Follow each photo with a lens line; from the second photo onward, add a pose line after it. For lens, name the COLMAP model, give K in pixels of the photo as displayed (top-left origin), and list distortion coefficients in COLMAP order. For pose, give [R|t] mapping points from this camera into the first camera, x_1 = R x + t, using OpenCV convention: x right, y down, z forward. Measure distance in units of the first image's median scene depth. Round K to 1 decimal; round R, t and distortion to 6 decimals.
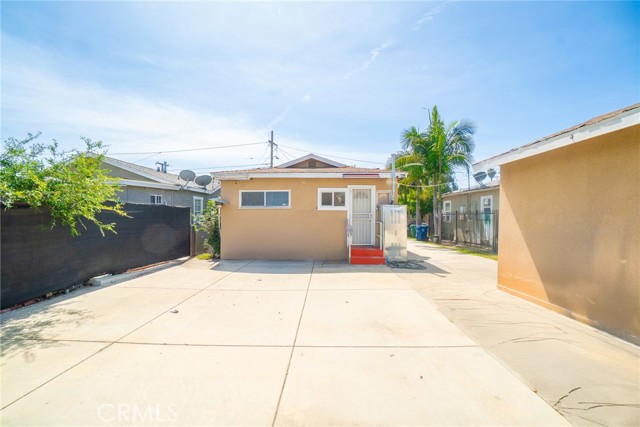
lens RADIAL K [[287.5, 0, 320.0], [0, 287.5, 213.5], [0, 0, 1]] dist [-0.059233, 0.015422]
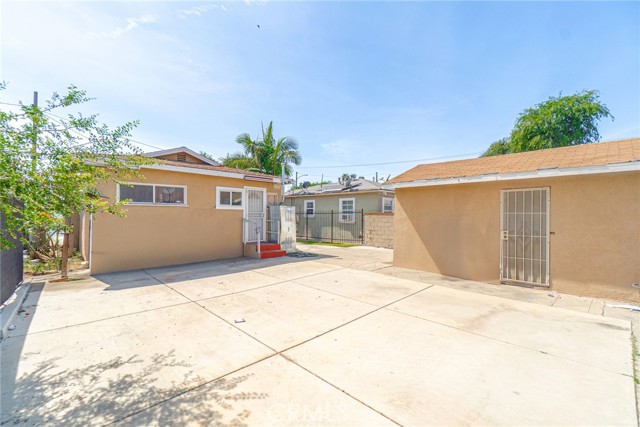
lens RADIAL K [[275.8, 0, 320.0], [0, 275.8, 213.5], [0, 0, 1]] dist [-0.001028, -0.000336]
pose [[0.702176, 0.008967, 0.711947, -0.432584], [-0.014590, 0.999892, 0.001796, -0.002854], [-0.711854, -0.011648, 0.702231, 0.083825]]
